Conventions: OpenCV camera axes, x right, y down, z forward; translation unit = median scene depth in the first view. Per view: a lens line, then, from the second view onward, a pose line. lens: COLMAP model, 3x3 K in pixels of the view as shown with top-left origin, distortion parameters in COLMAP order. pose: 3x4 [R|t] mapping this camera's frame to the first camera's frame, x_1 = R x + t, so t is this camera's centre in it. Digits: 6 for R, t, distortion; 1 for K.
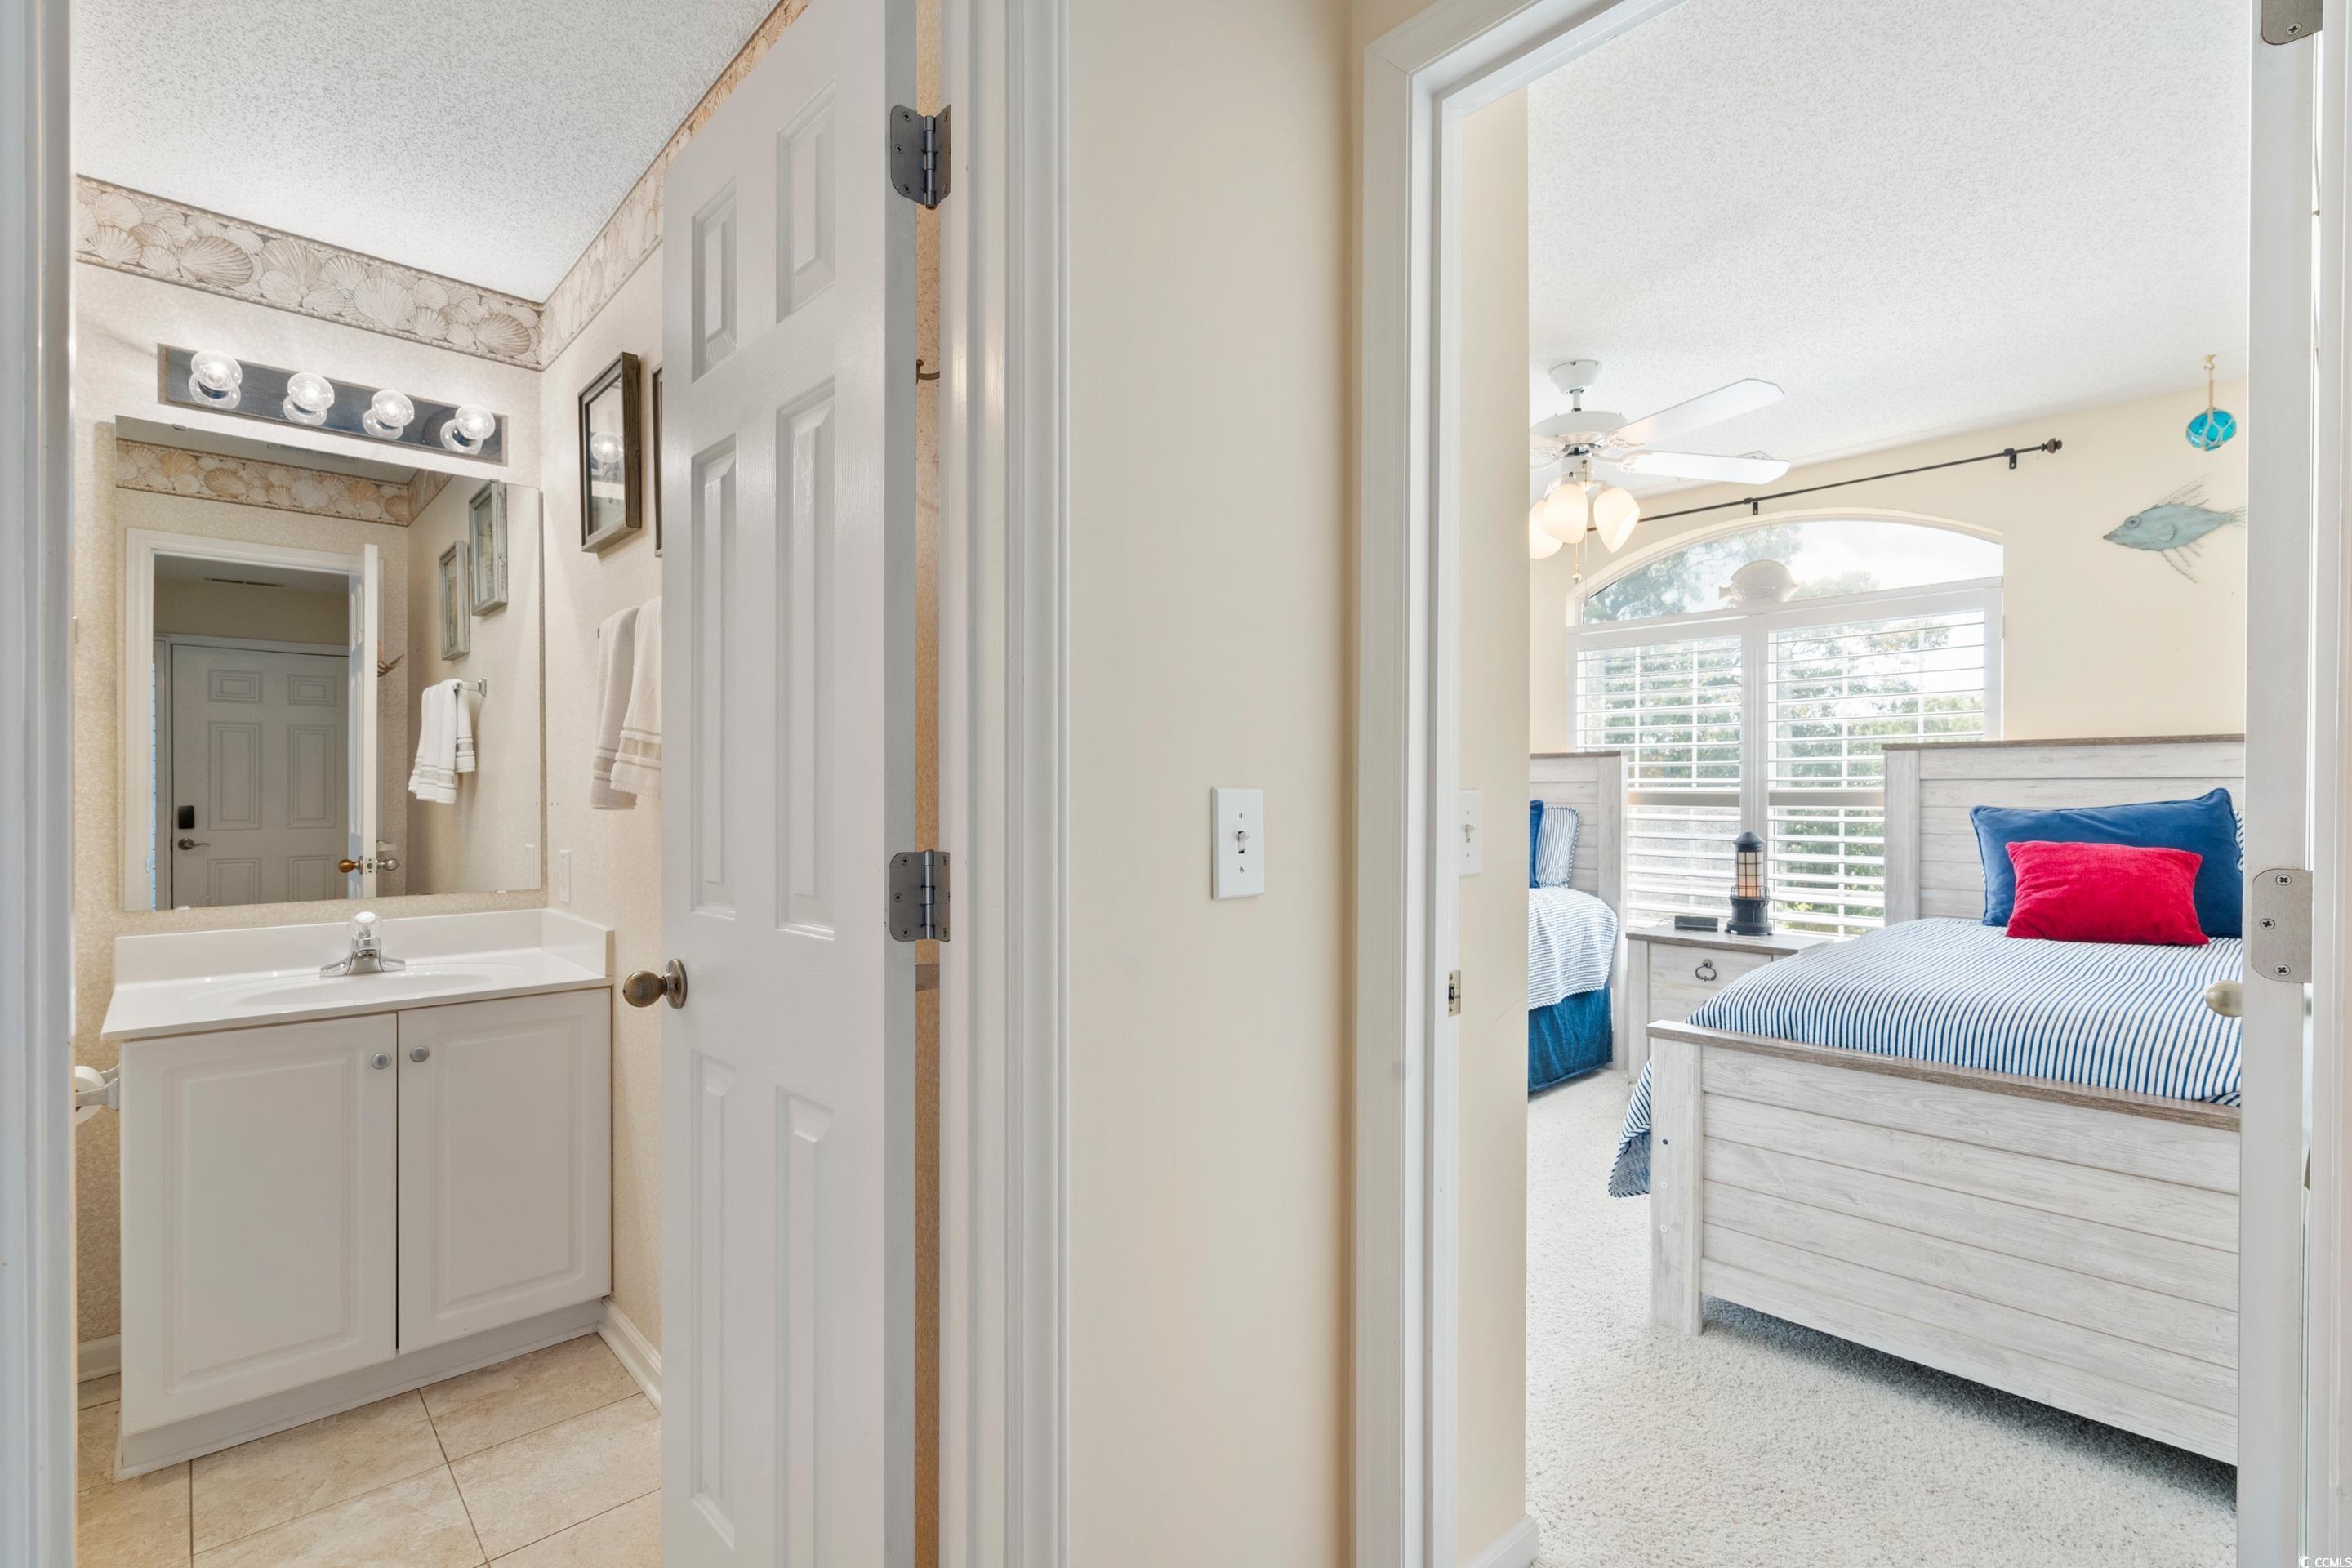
lens RADIAL K [[1065.6, 0, 1166.4], [0, 1065.6, 808.9], [0, 0, 1]] dist [-0.000750, -0.000561]
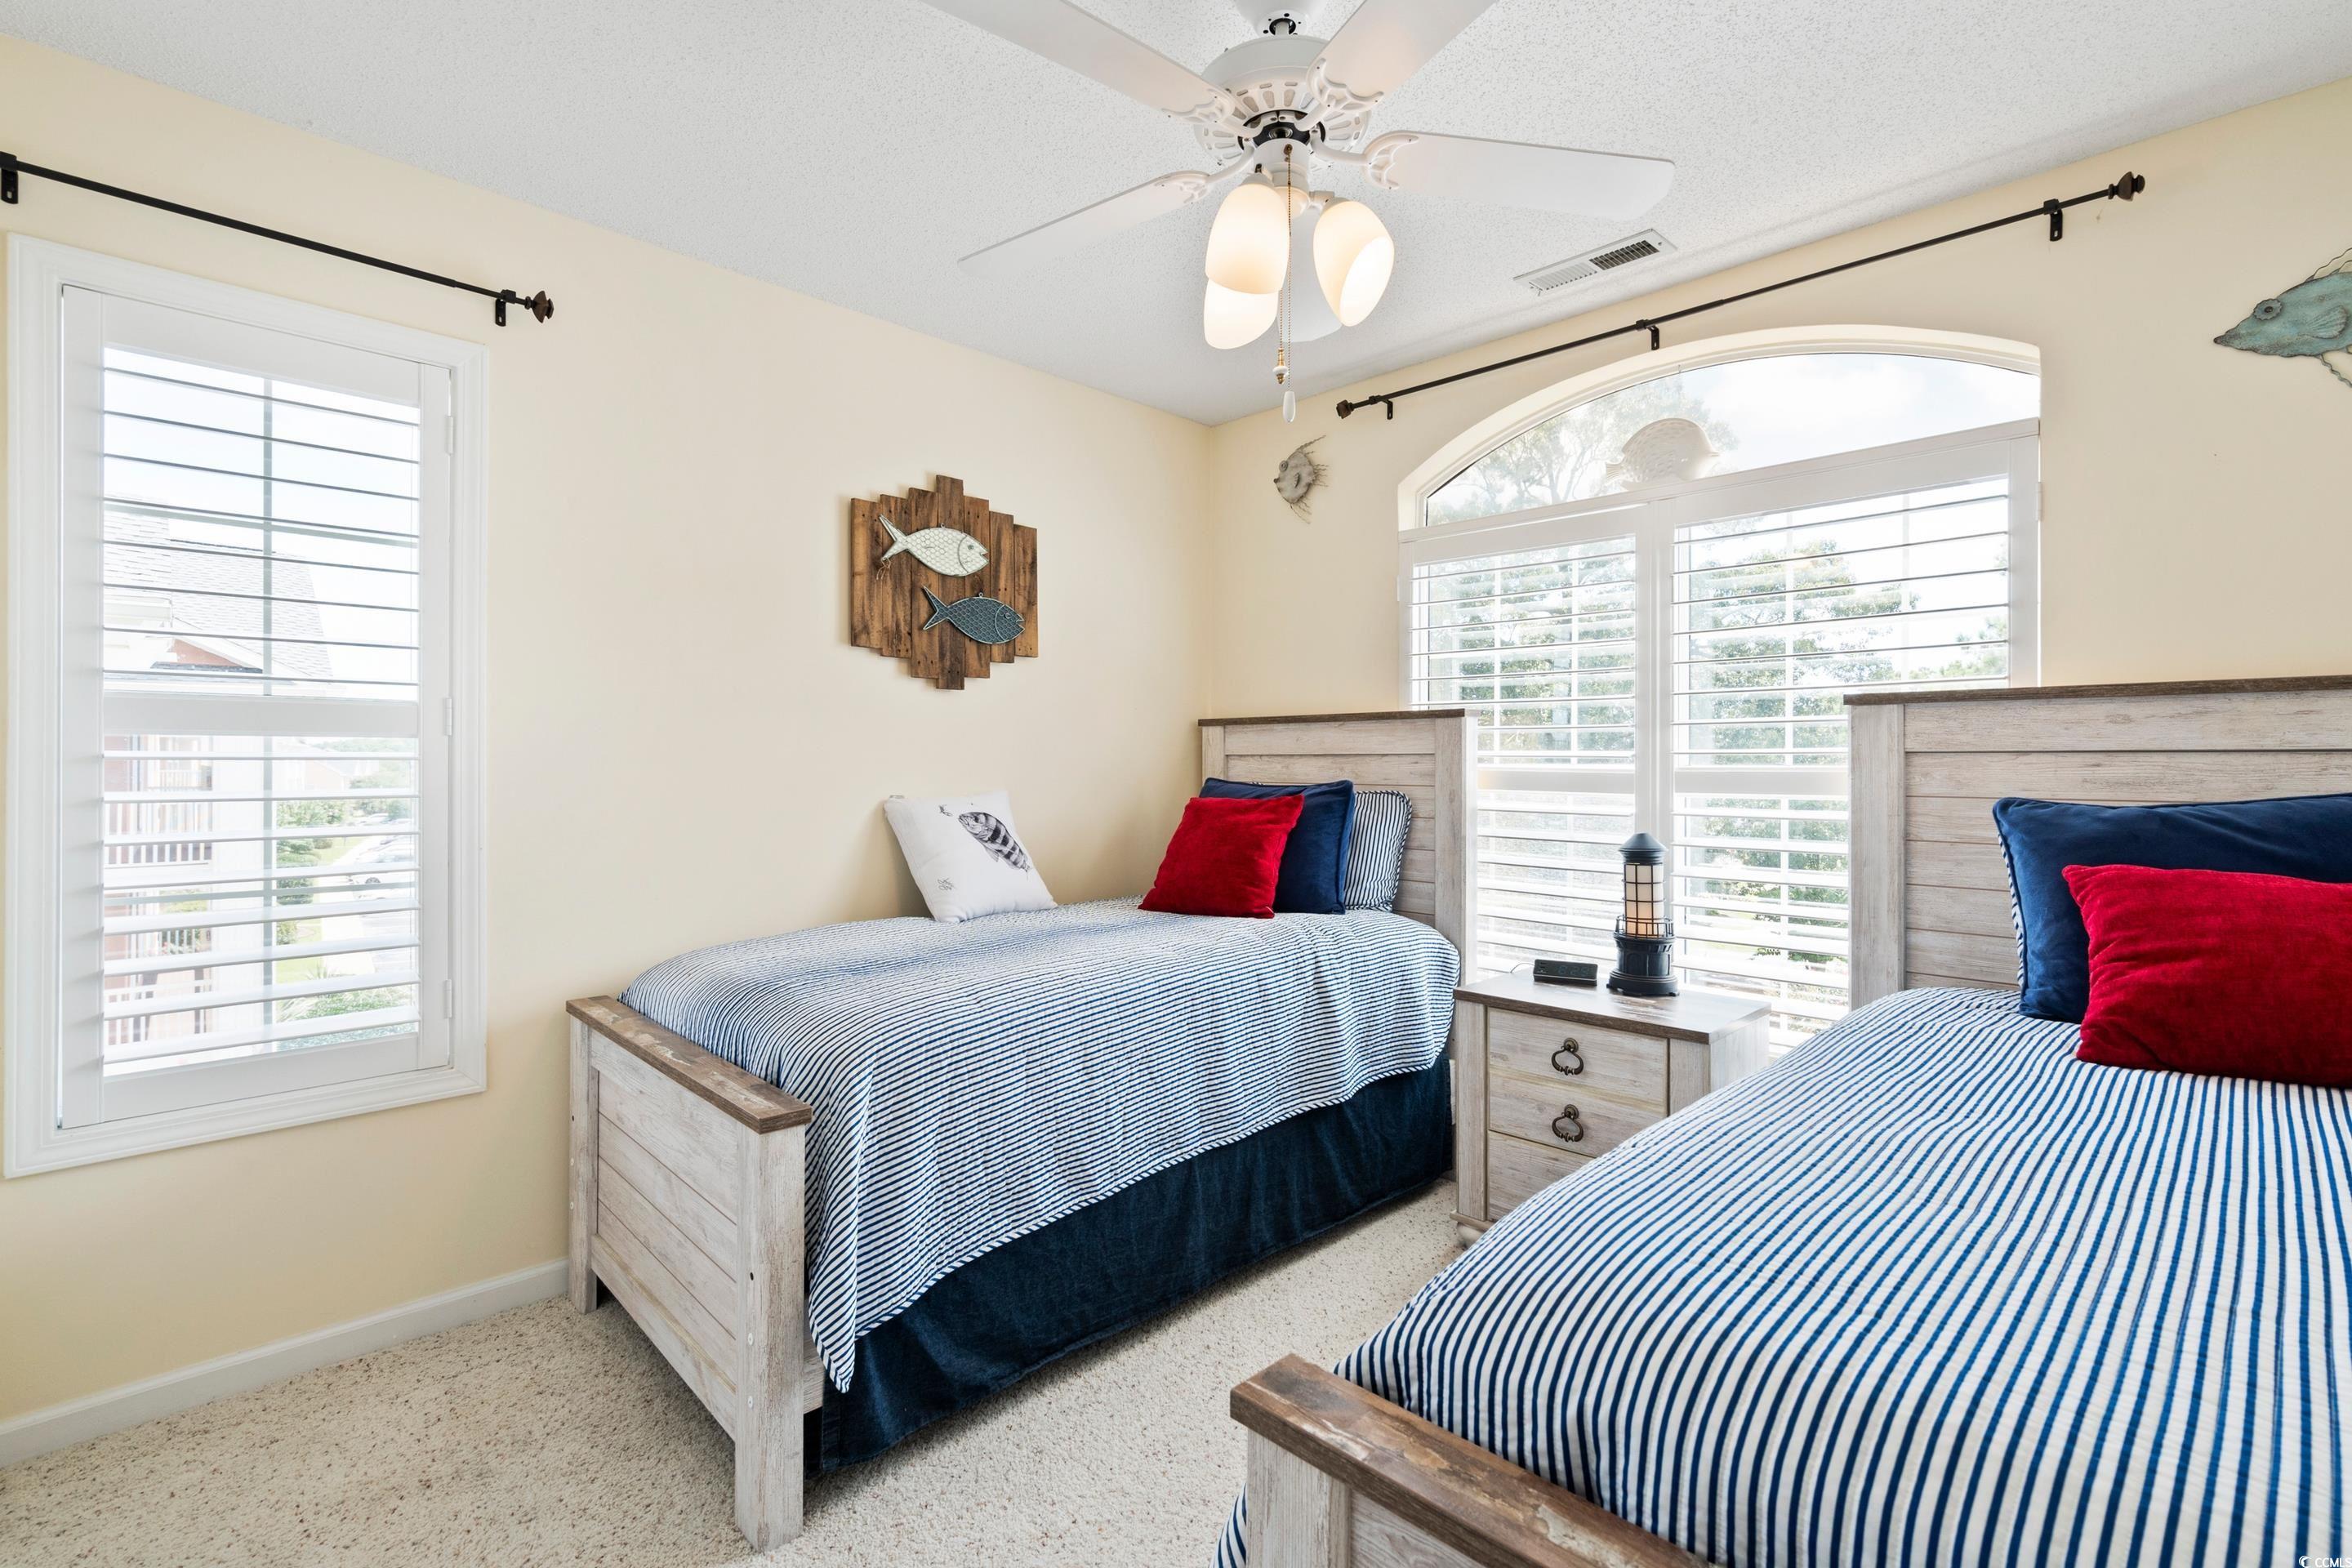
lens RADIAL K [[1048.2, 0, 1171.6], [0, 1048.2, 777.3], [0, 0, 1]] dist [-0.014755, 0.003674]
pose [[0.999853, 0.003562, 0.016781, 0.253766], [-0.003488, 0.999984, -0.004476, -0.008416], [-0.016796, 0.004417, 0.999849, 0.376353]]
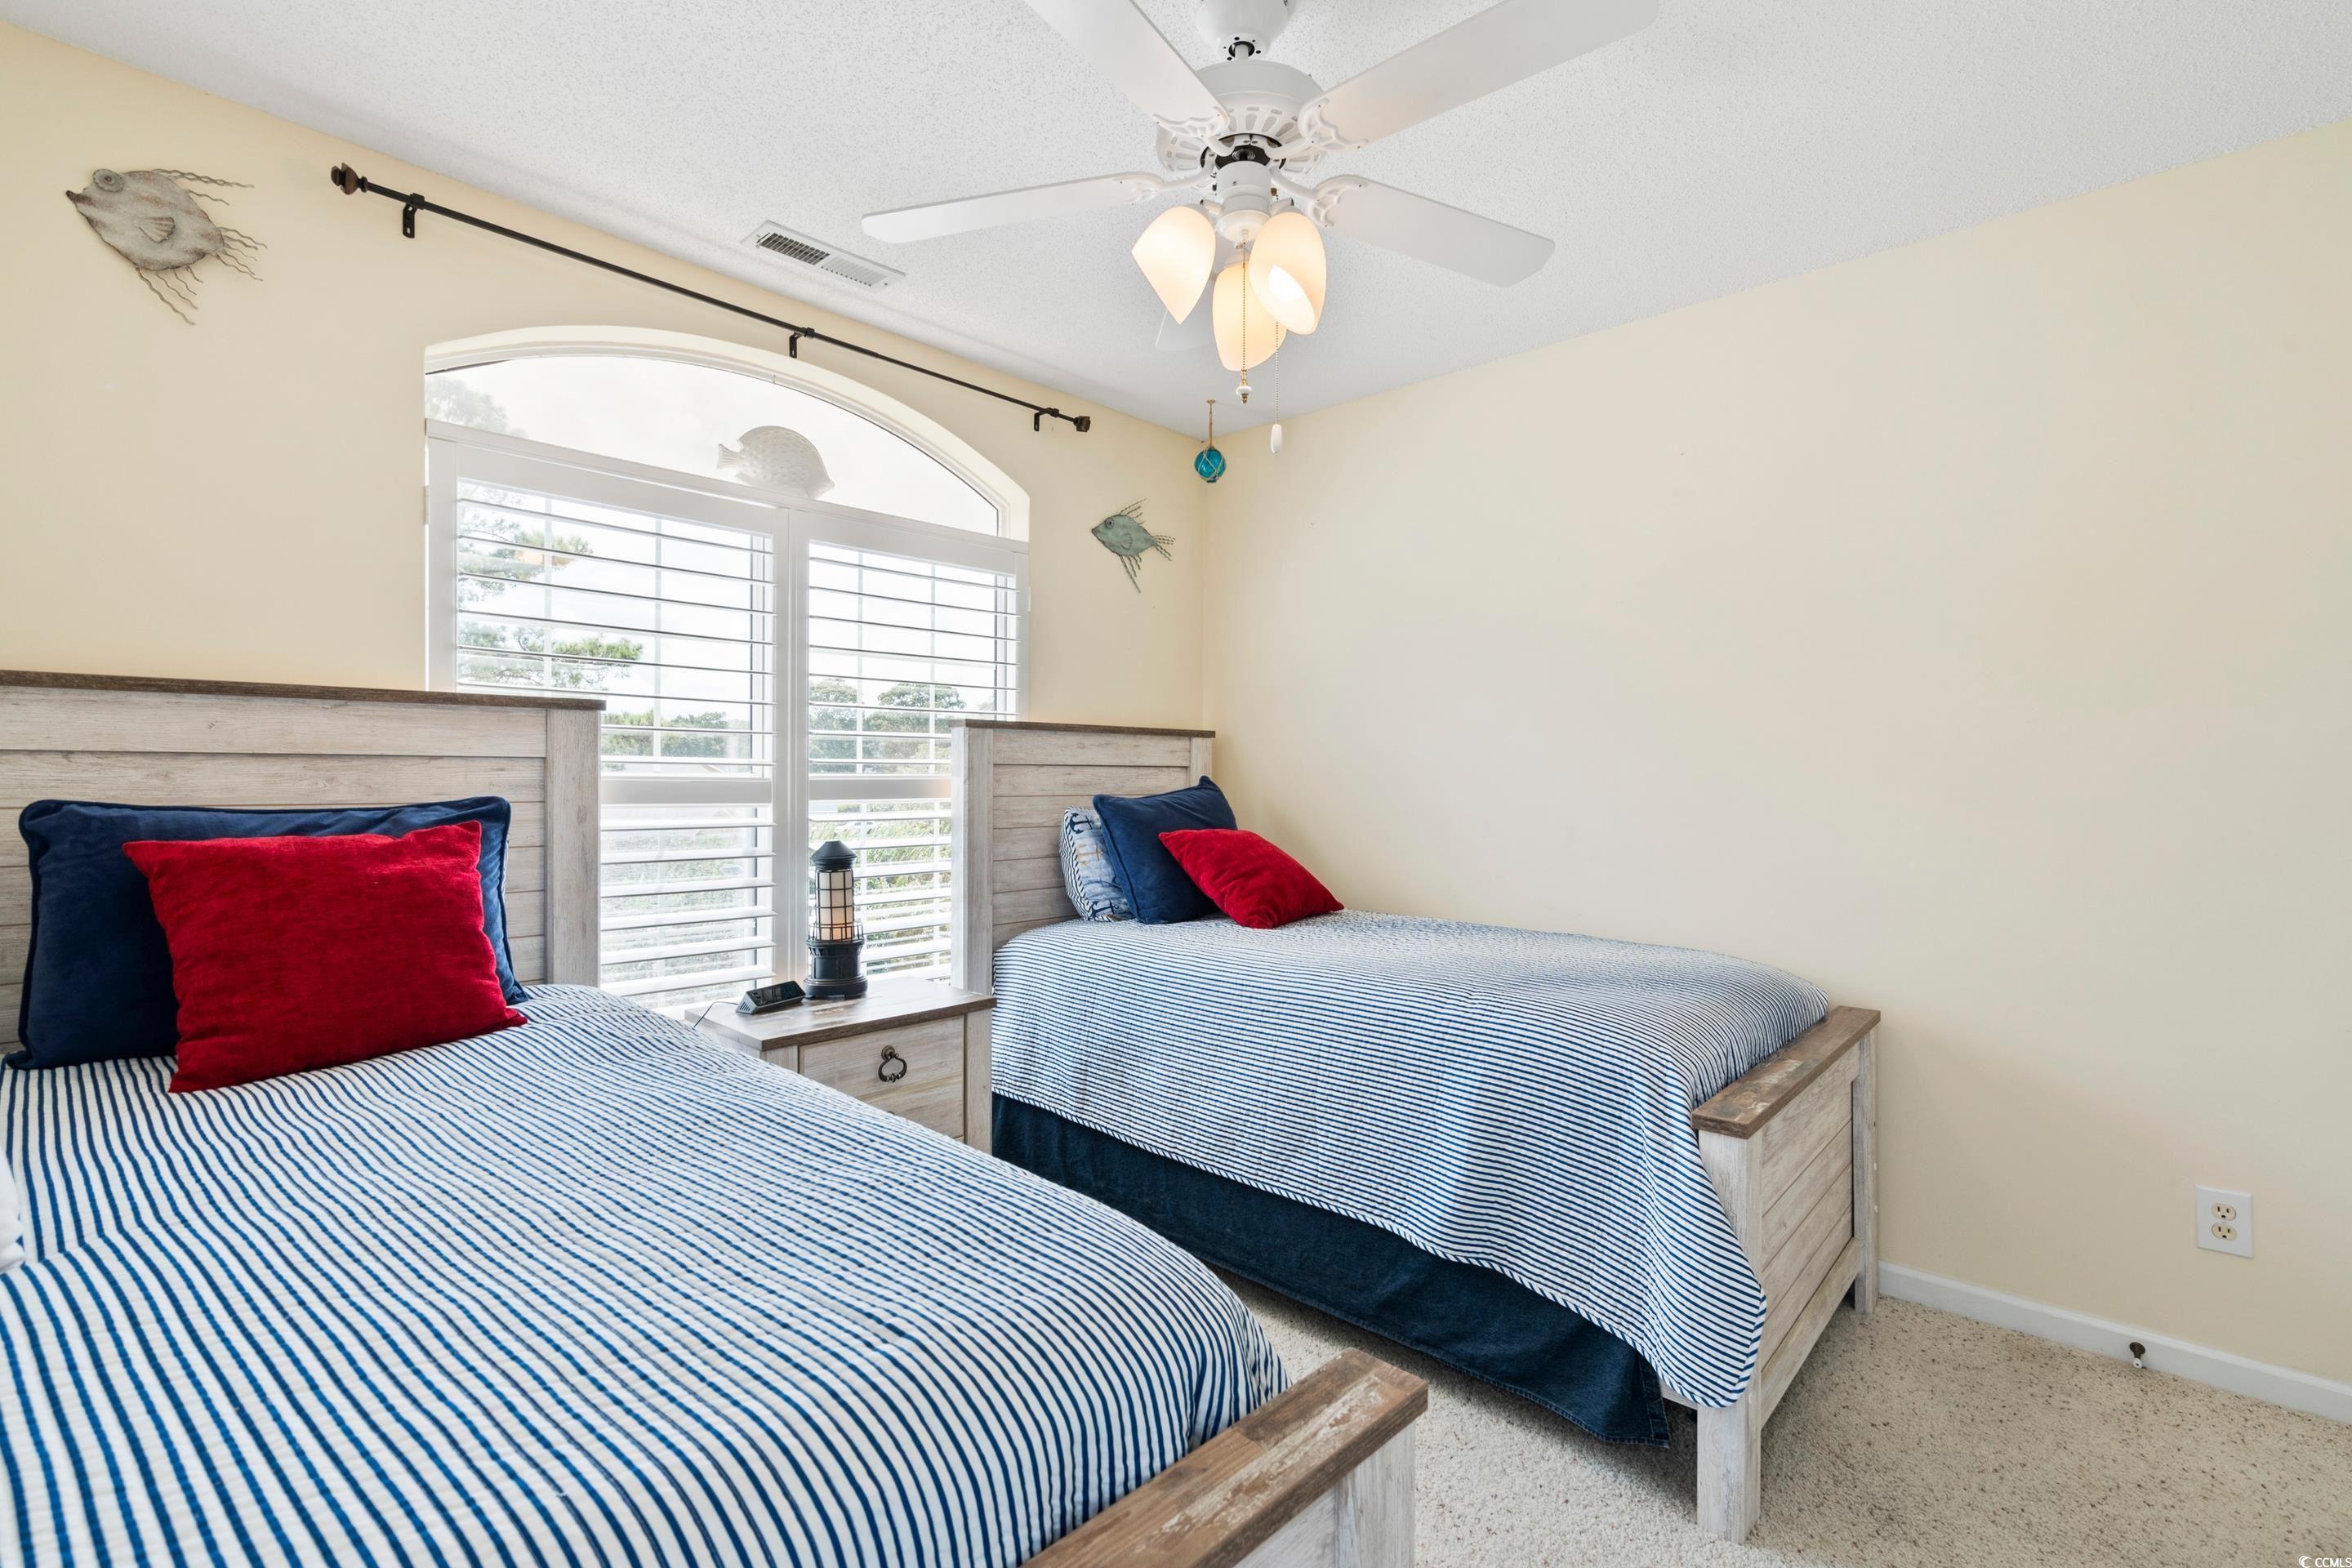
lens RADIAL K [[1024.2, 0, 1212.5], [0, 1024.2, 793.0], [0, 0, 1]] dist [-0.001125, -0.000644]
pose [[-0.053725, -0.016886, 0.998413, -0.093927], [0.011838, 0.999776, 0.017546, -0.015976], [-0.998486, 0.012761, -0.053513, 0.803401]]
